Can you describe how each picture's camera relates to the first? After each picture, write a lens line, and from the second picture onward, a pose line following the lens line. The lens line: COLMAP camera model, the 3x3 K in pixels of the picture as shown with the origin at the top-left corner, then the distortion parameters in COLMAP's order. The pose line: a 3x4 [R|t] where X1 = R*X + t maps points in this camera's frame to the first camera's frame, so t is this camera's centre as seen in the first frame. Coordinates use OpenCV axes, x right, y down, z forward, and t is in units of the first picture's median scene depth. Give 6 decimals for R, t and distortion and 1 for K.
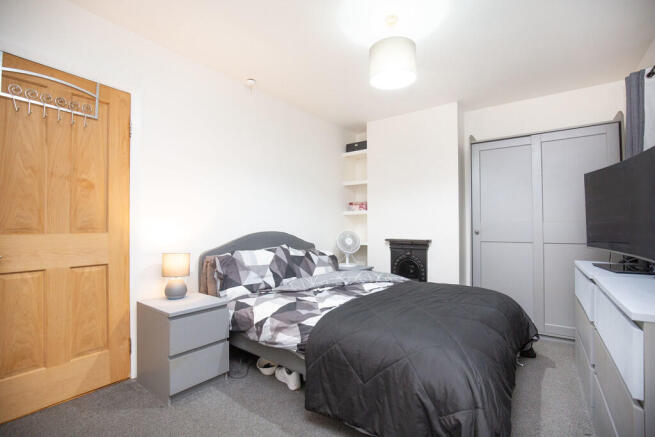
lens RADIAL K [[298.9, 0, 327.5], [0, 298.9, 218.5], [0, 0, 1]] dist [-0.000484, -0.000082]
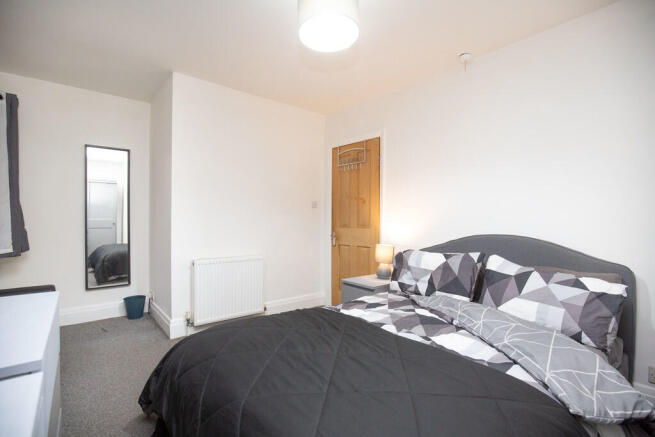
lens RADIAL K [[313.1, 0, 329.9], [0, 313.1, 220.1], [0, 0, 1]] dist [-0.001157, 0.000021]
pose [[-0.233558, -0.003965, -0.972335, 1.014679], [0.013902, 0.999876, -0.007416, 0.011053], [0.972244, -0.015249, -0.233474, 1.211723]]
